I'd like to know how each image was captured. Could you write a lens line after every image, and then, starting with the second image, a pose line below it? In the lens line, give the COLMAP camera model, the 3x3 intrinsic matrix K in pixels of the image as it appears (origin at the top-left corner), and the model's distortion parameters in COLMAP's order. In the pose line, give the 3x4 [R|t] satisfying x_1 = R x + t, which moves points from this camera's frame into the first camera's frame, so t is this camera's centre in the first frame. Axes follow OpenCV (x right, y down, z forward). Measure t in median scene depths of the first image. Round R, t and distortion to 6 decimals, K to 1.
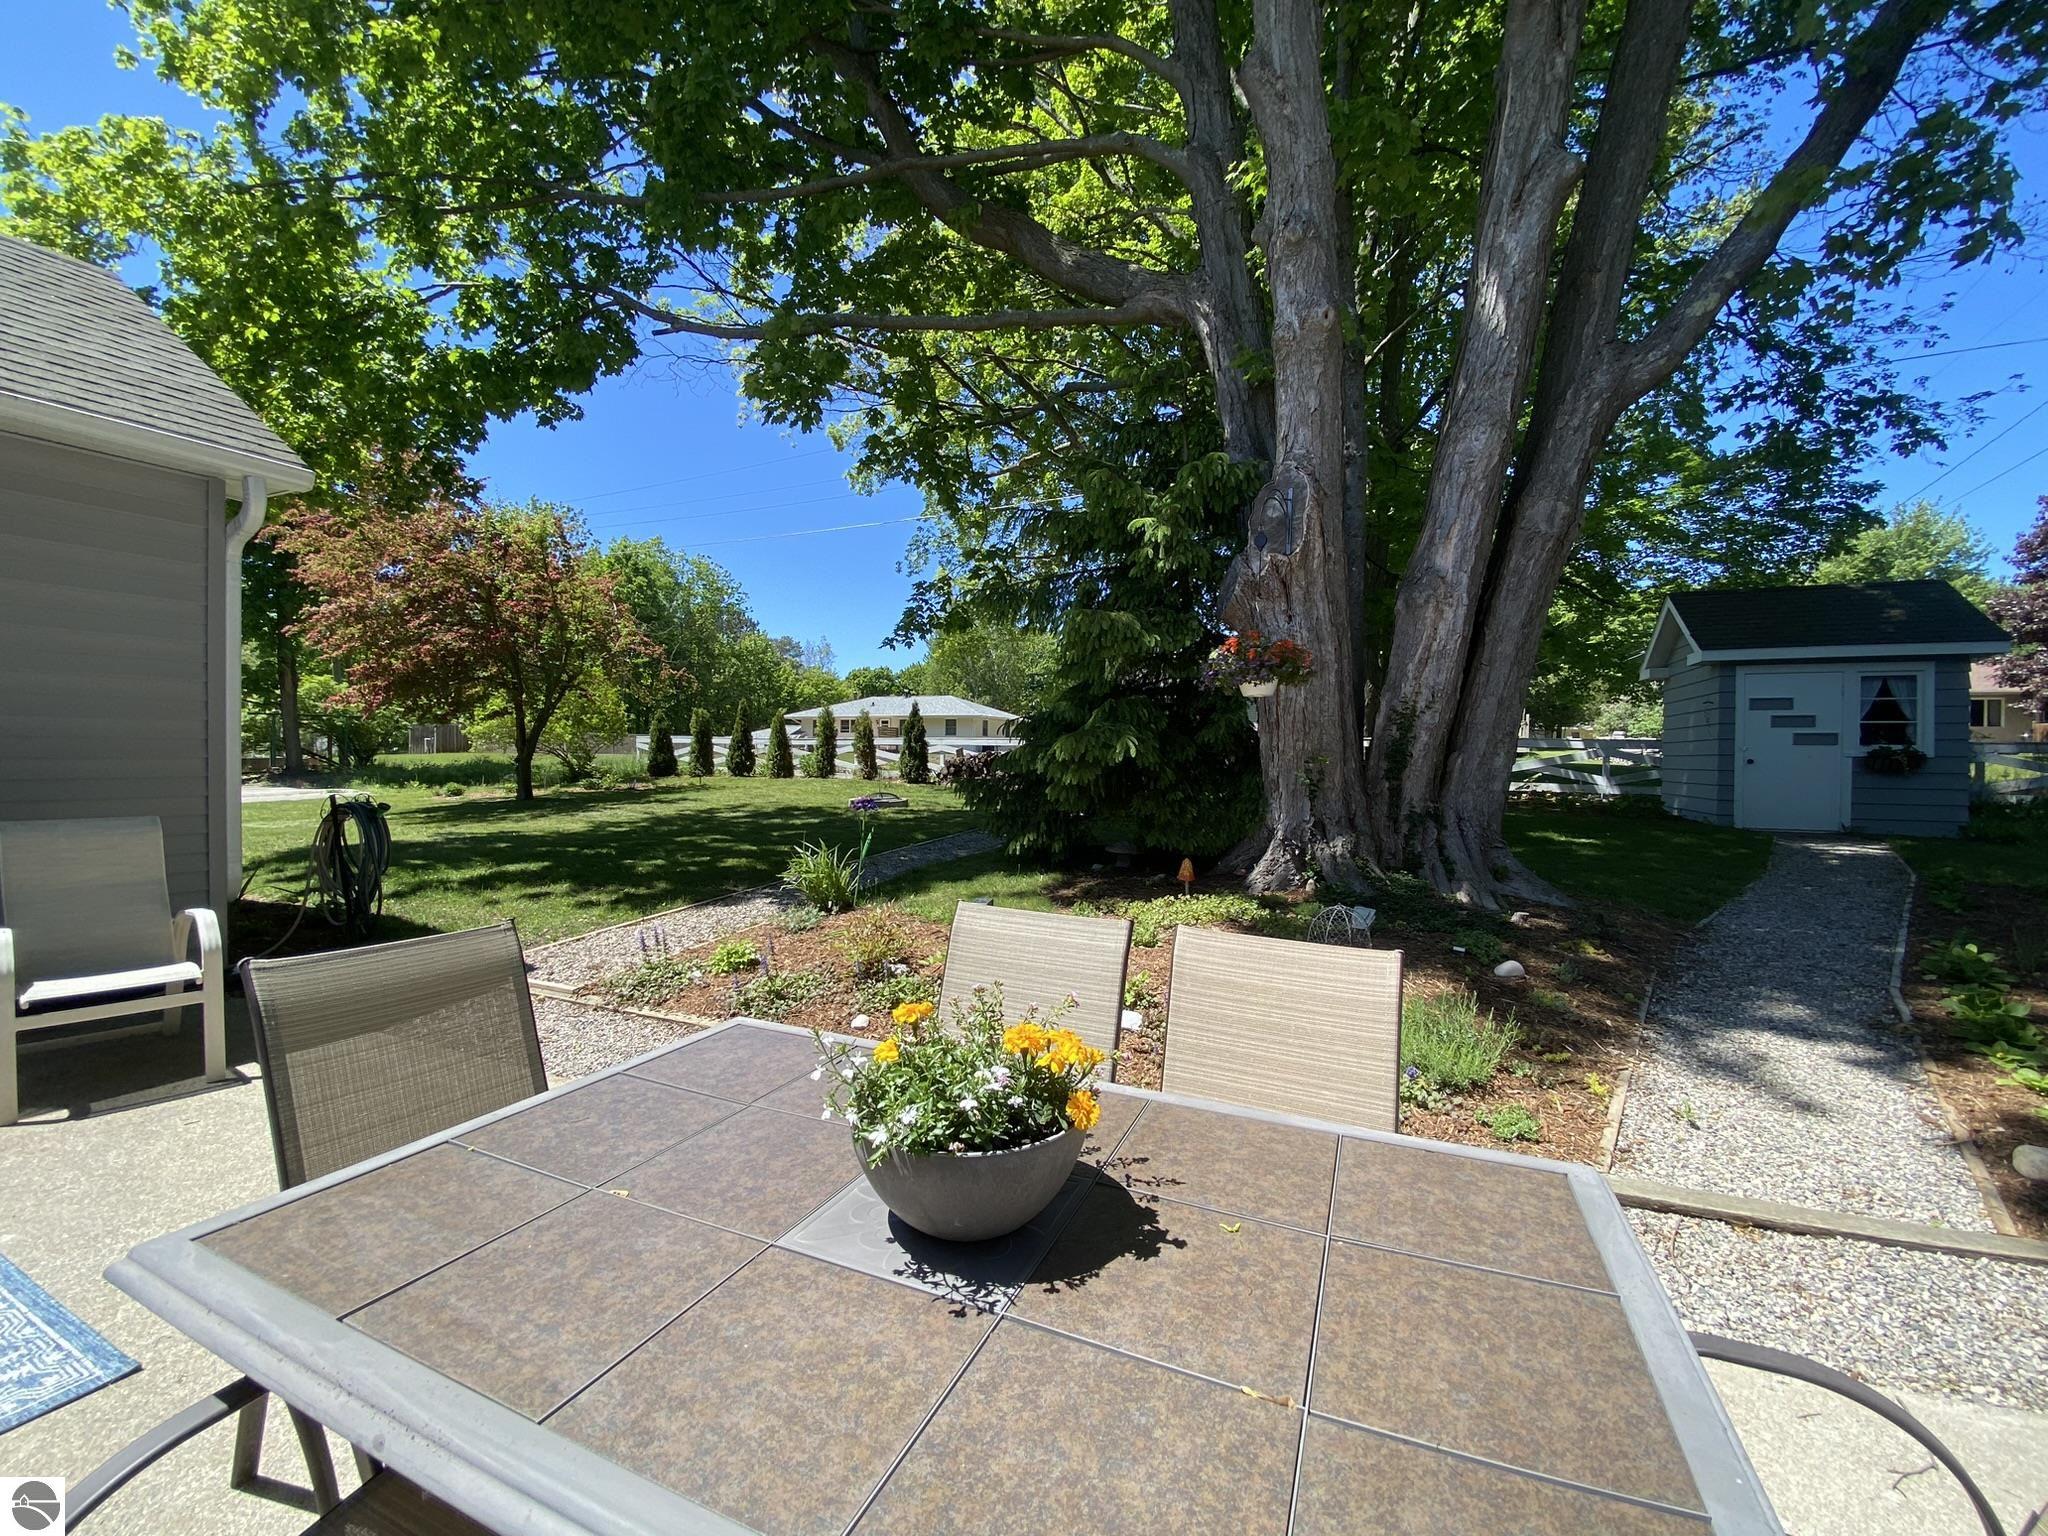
lens RADIAL K [[833.7, 0, 1024.0], [0, 833.7, 768.0], [0, 0, 1]] dist [0.019552, -0.021752]
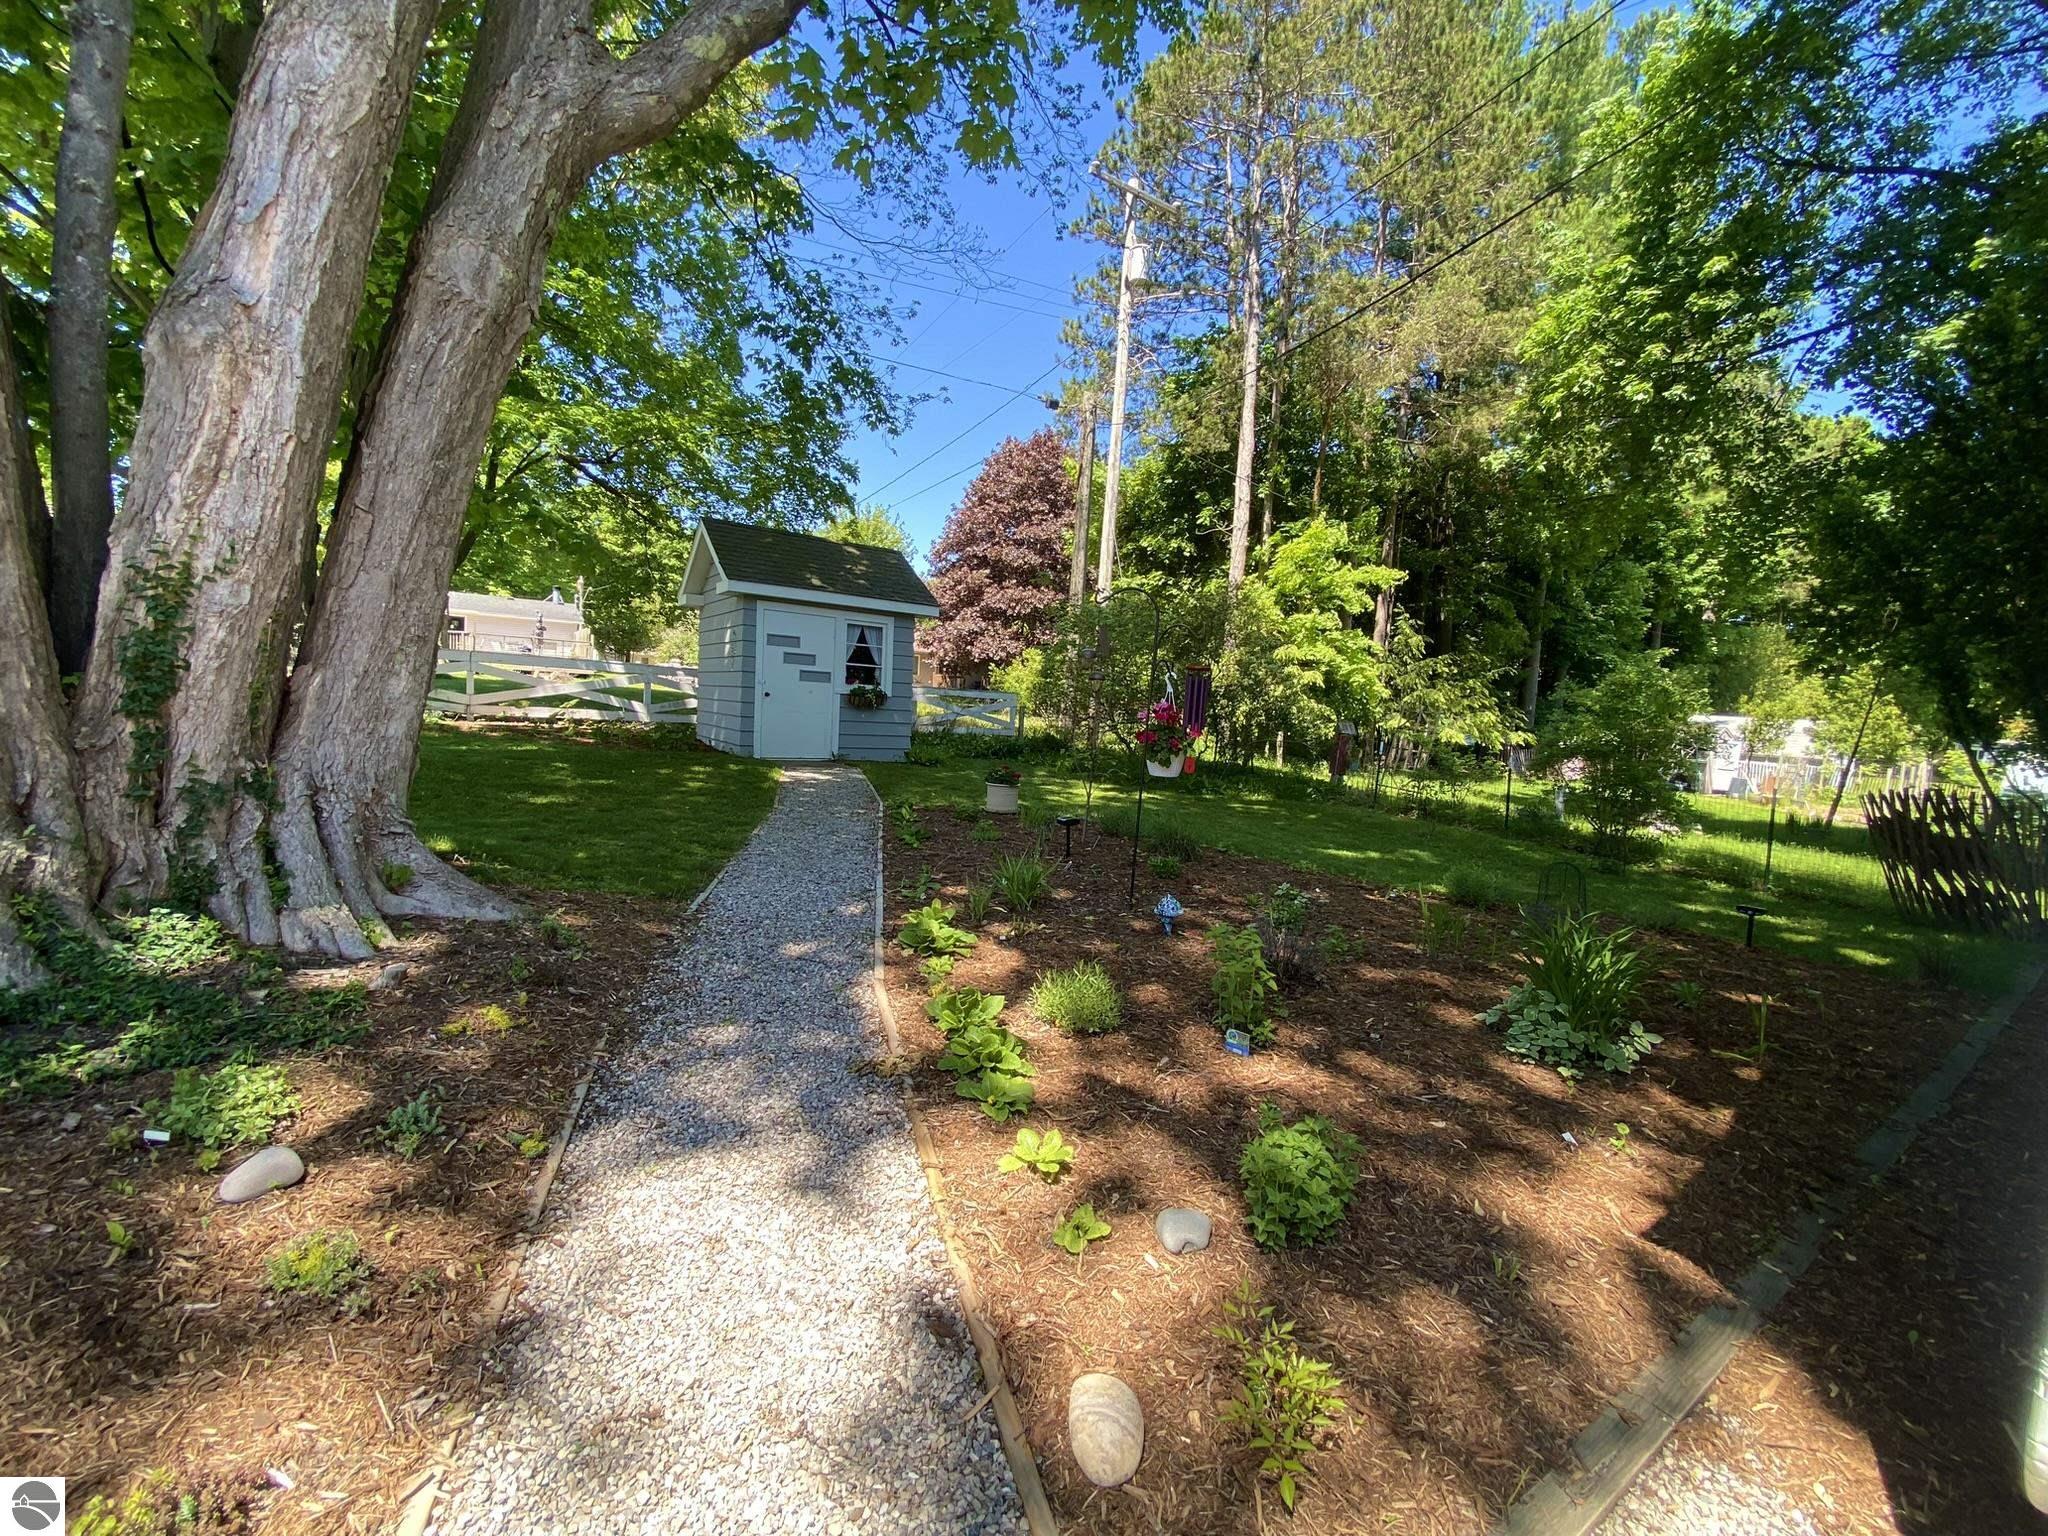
lens RADIAL K [[833.7, 0, 1024.0], [0, 833.7, 768.0], [0, 0, 1]] dist [0.019552, -0.021752]
pose [[0.537719, -0.040822, 0.842135, 0.173138], [-0.040066, 0.996462, 0.073885, -0.006464], [-0.842171, -0.073470, 0.534181, 0.179050]]
